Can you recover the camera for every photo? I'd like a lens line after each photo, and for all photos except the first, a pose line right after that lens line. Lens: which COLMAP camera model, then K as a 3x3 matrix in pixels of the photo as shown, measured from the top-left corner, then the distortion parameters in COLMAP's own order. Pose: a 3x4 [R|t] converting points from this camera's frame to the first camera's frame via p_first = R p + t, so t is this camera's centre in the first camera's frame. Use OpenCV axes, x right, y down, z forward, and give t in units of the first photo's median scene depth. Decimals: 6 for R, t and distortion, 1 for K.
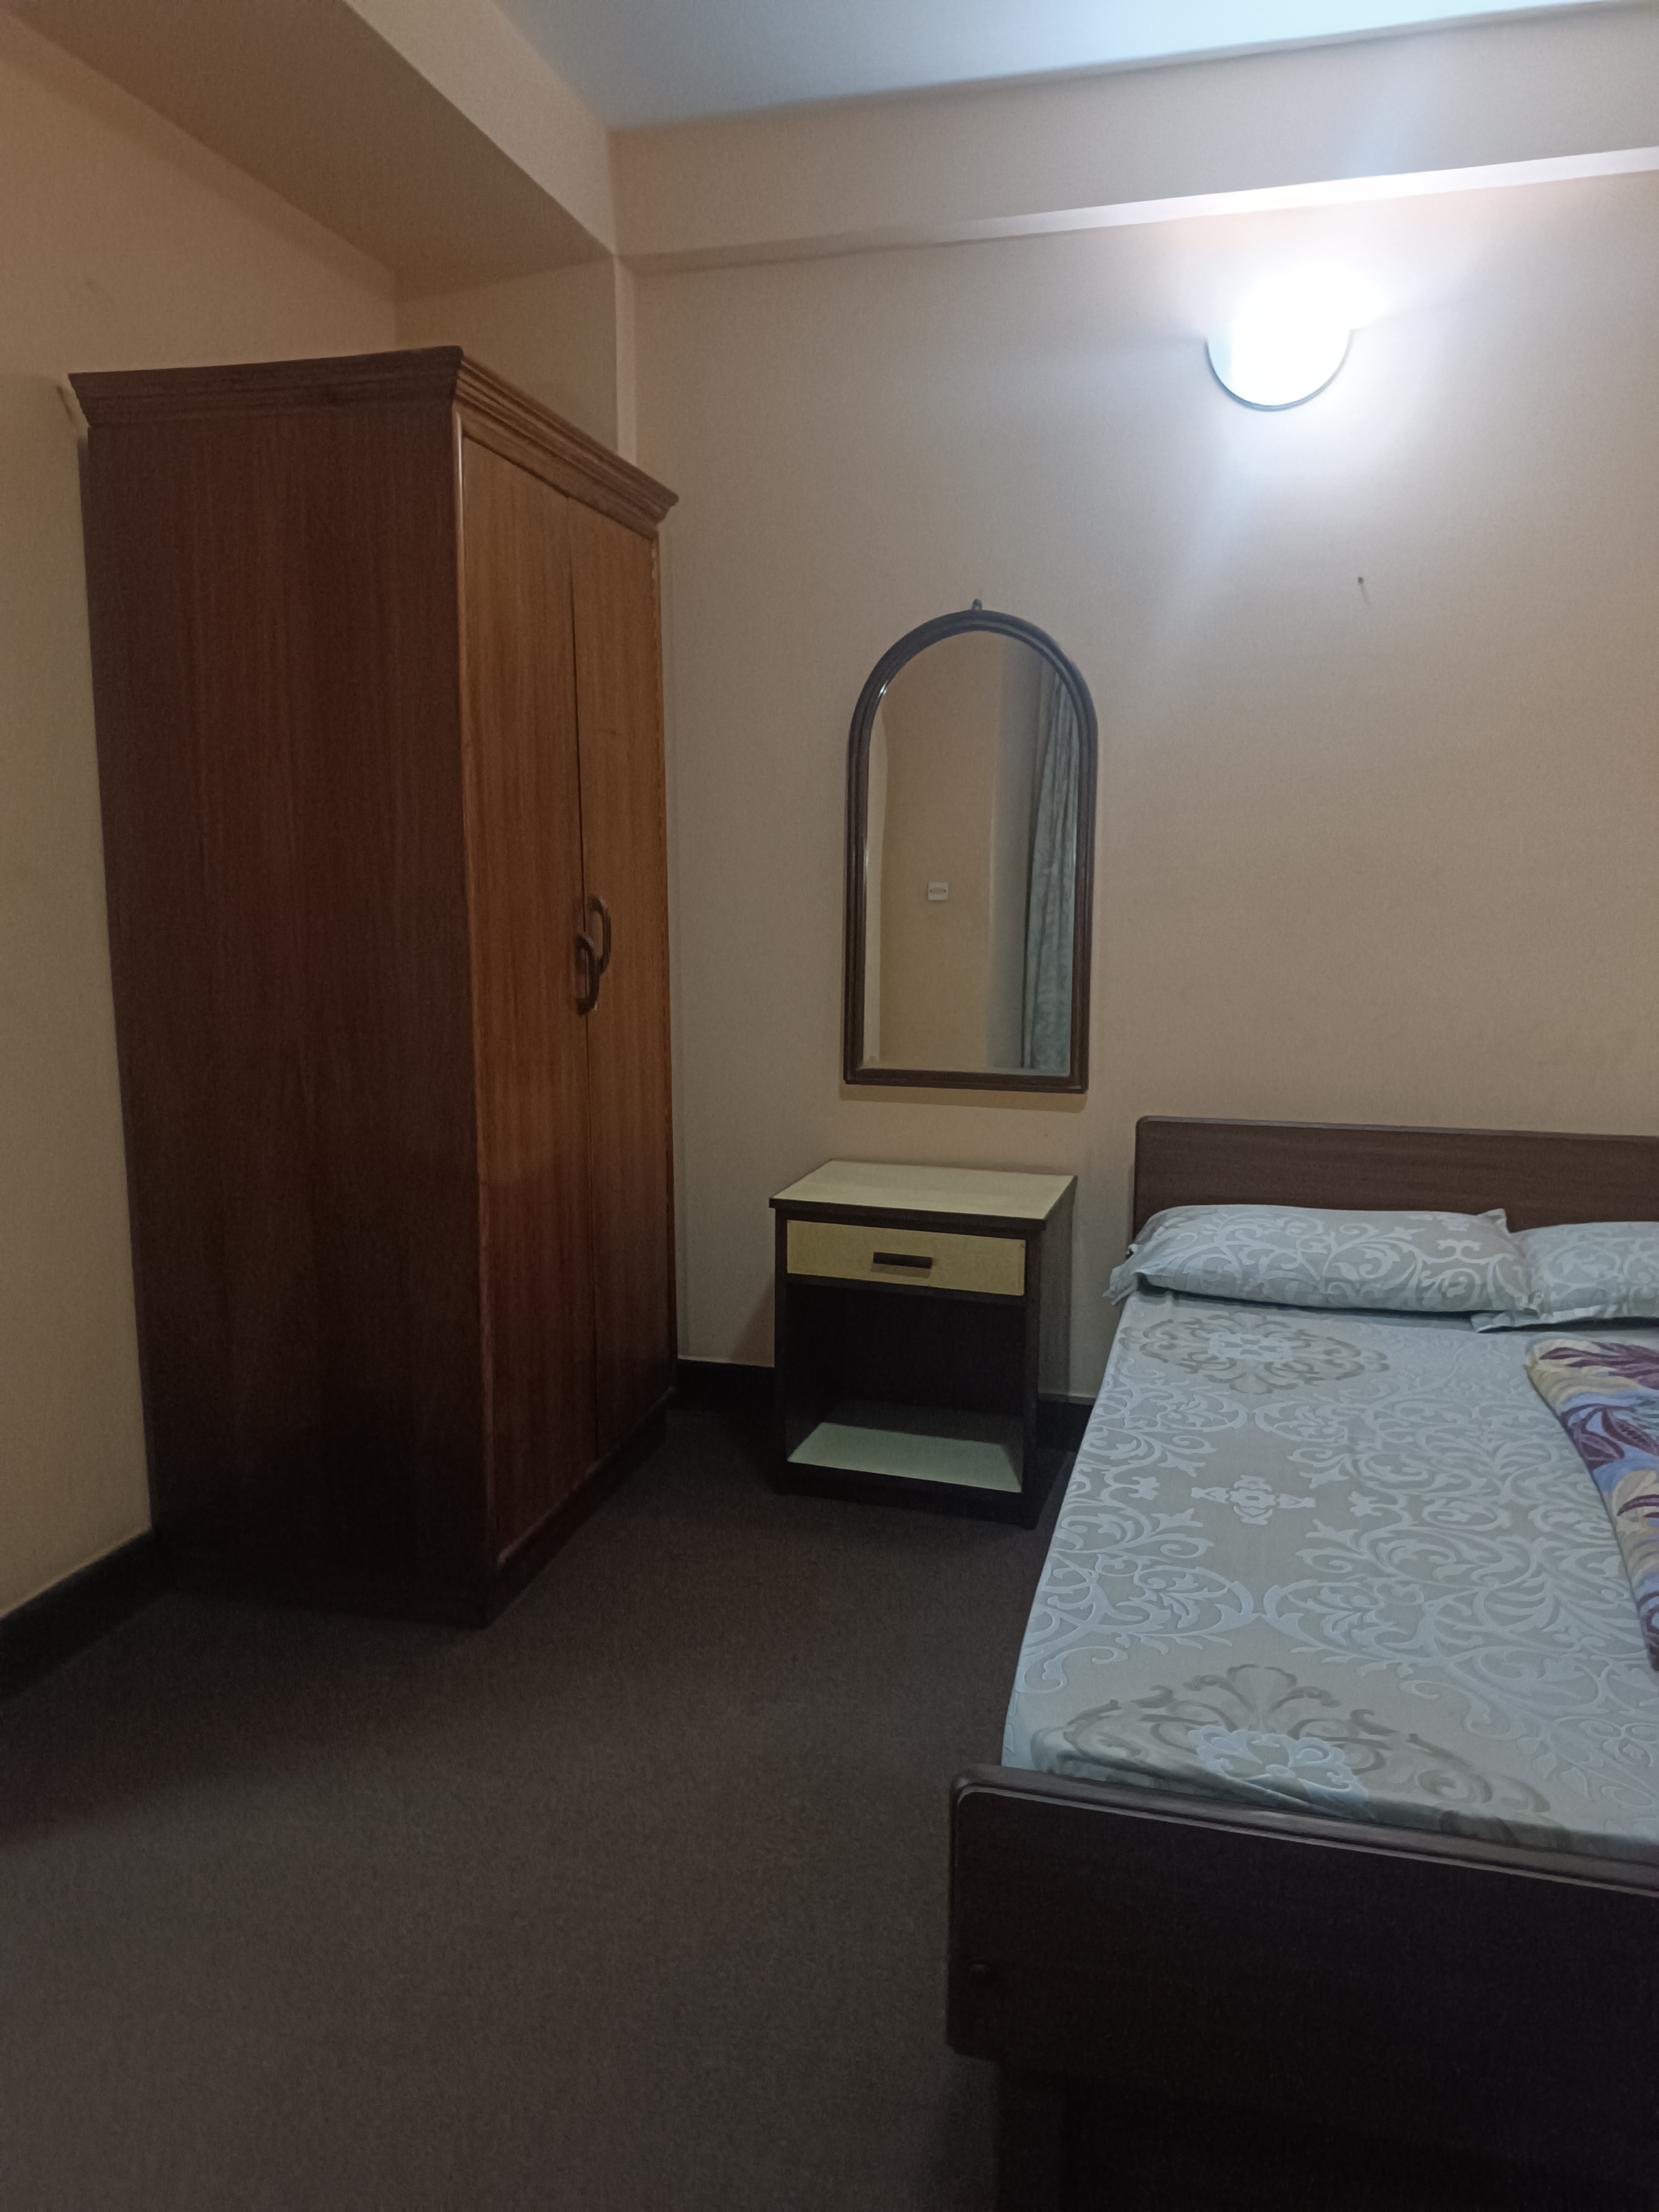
lens RADIAL K [[1593.8, 0, 847.8], [0, 1593.8, 1115.2], [0, 0, 1]] dist [0.066404, -0.115695]
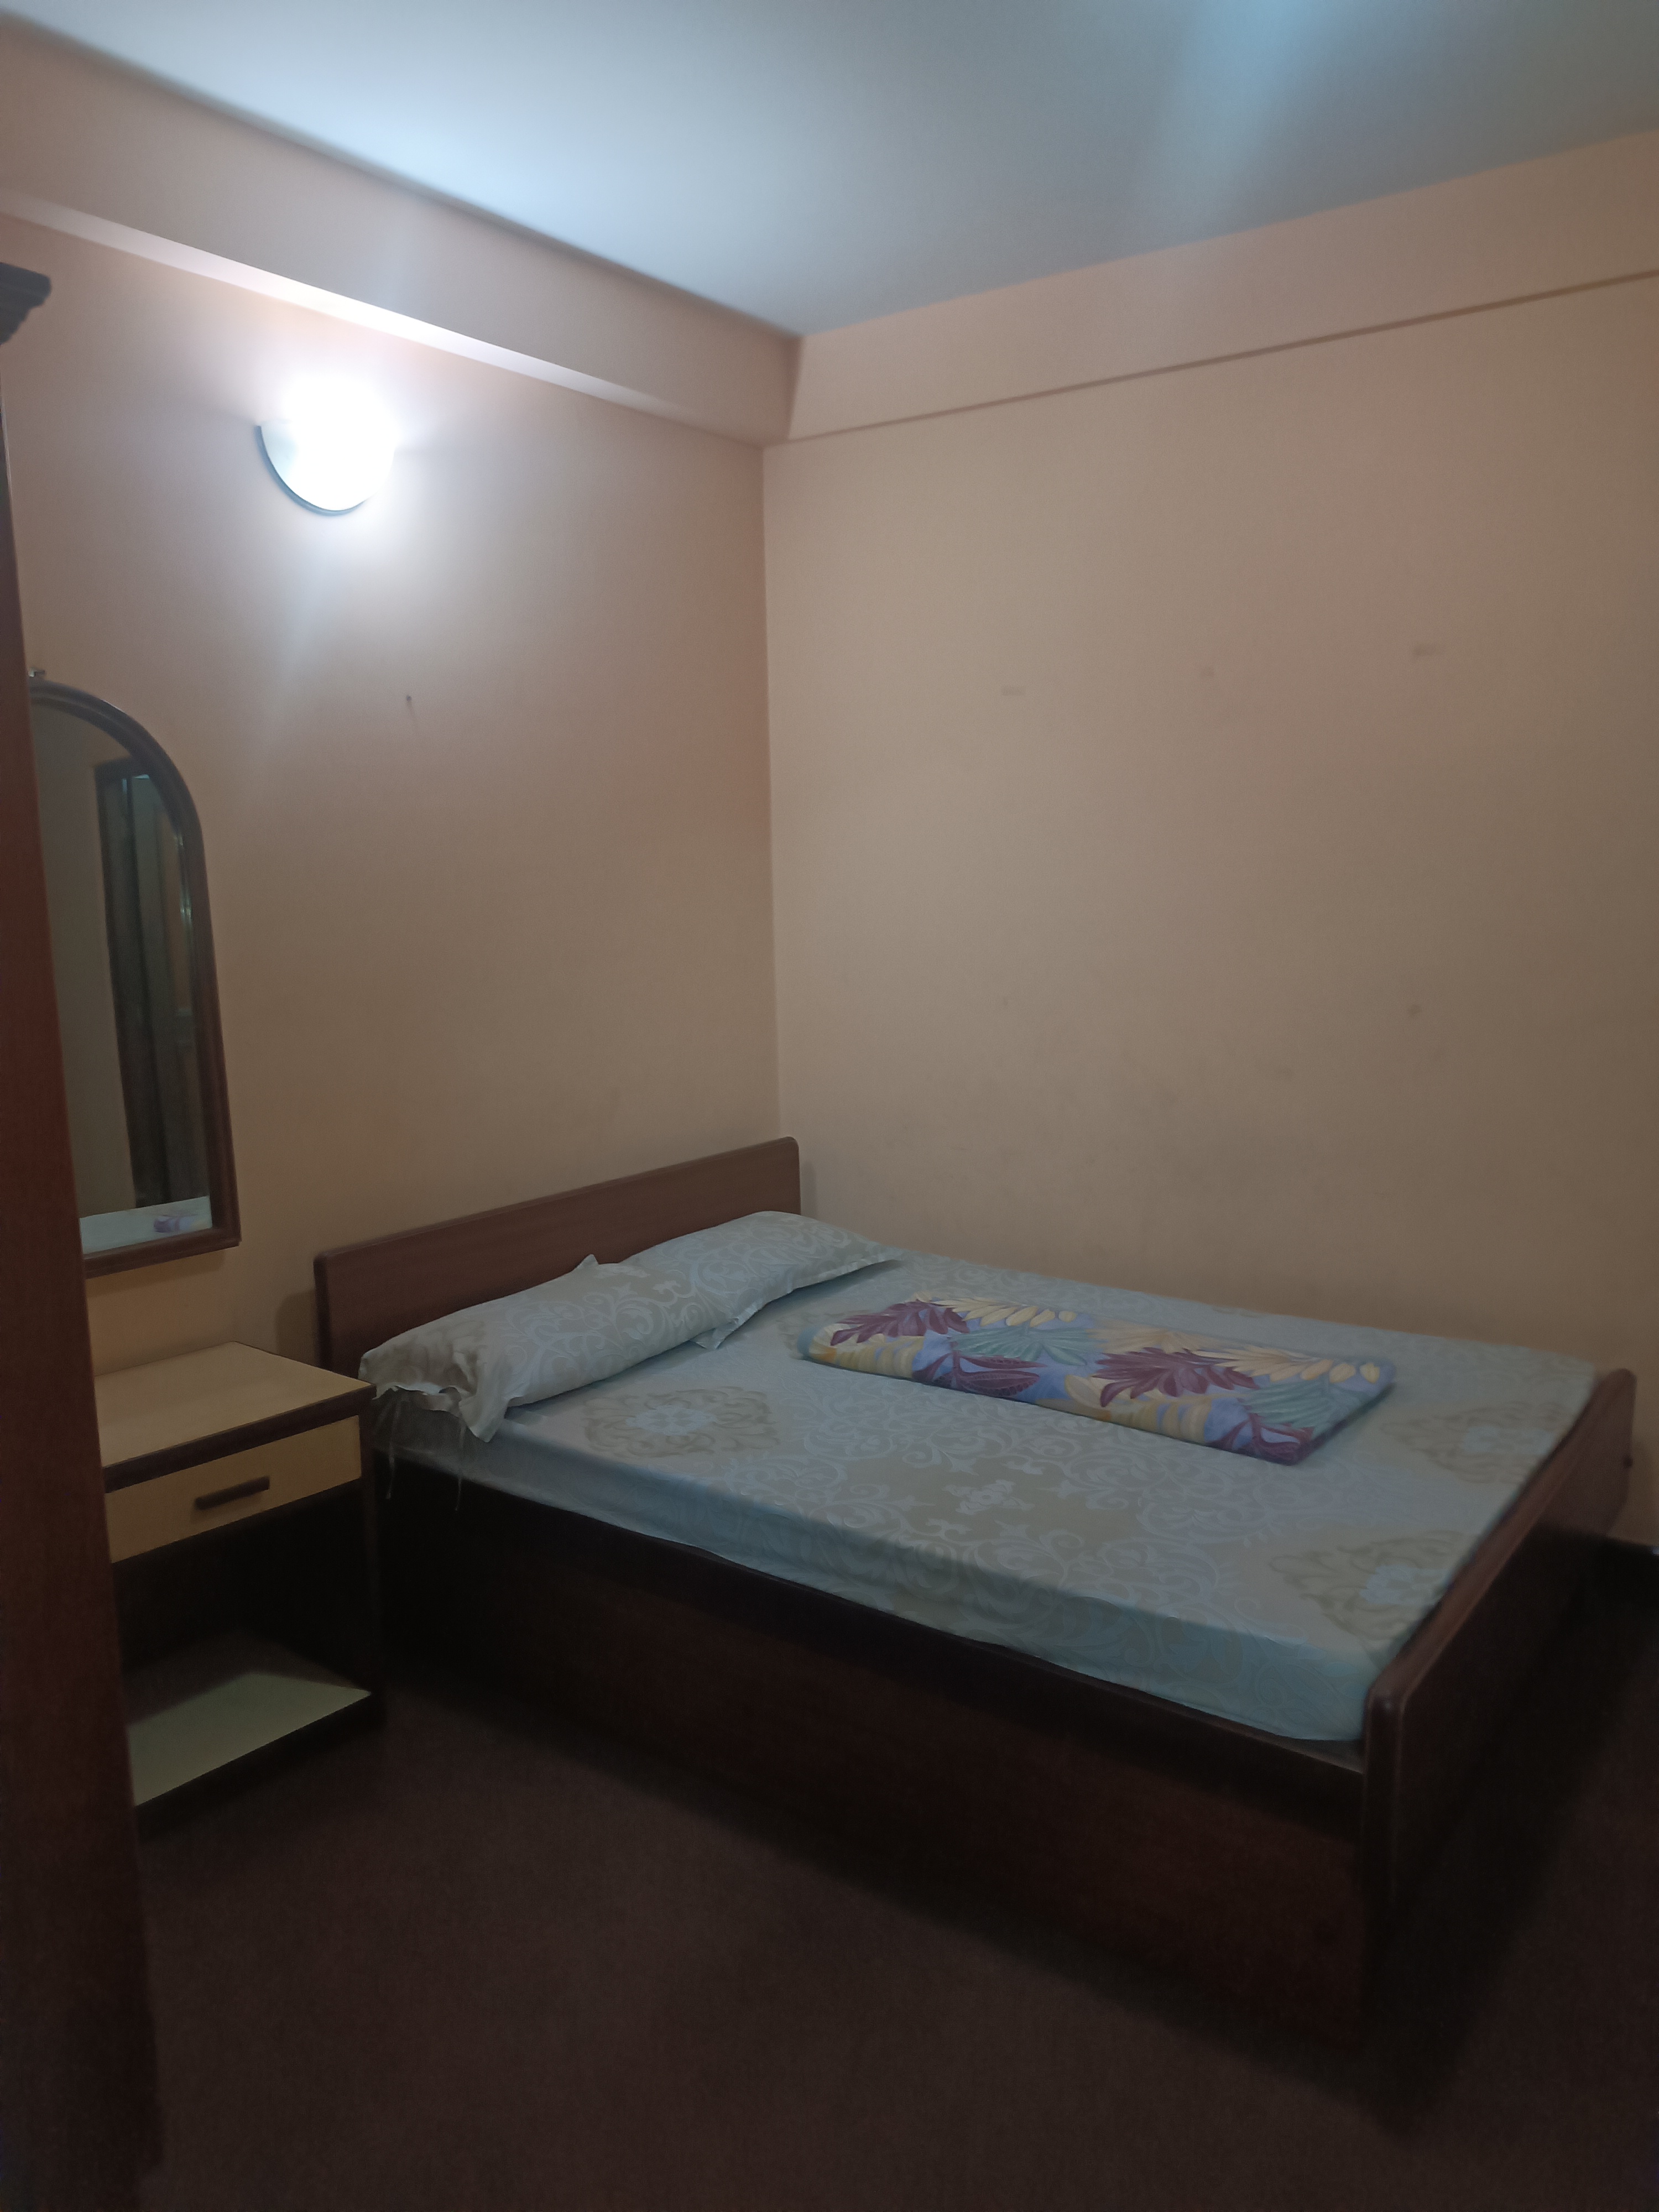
lens RADIAL K [[1591.6, 0, 814.3], [0, 1591.6, 1092.1], [0, 0, 1]] dist [0.092119, -0.168066]
pose [[0.359697, -0.141149, 0.922331, -0.683436], [0.164654, 0.982581, 0.086156, -0.151897], [-0.918427, 0.120875, 0.376672, 0.469671]]
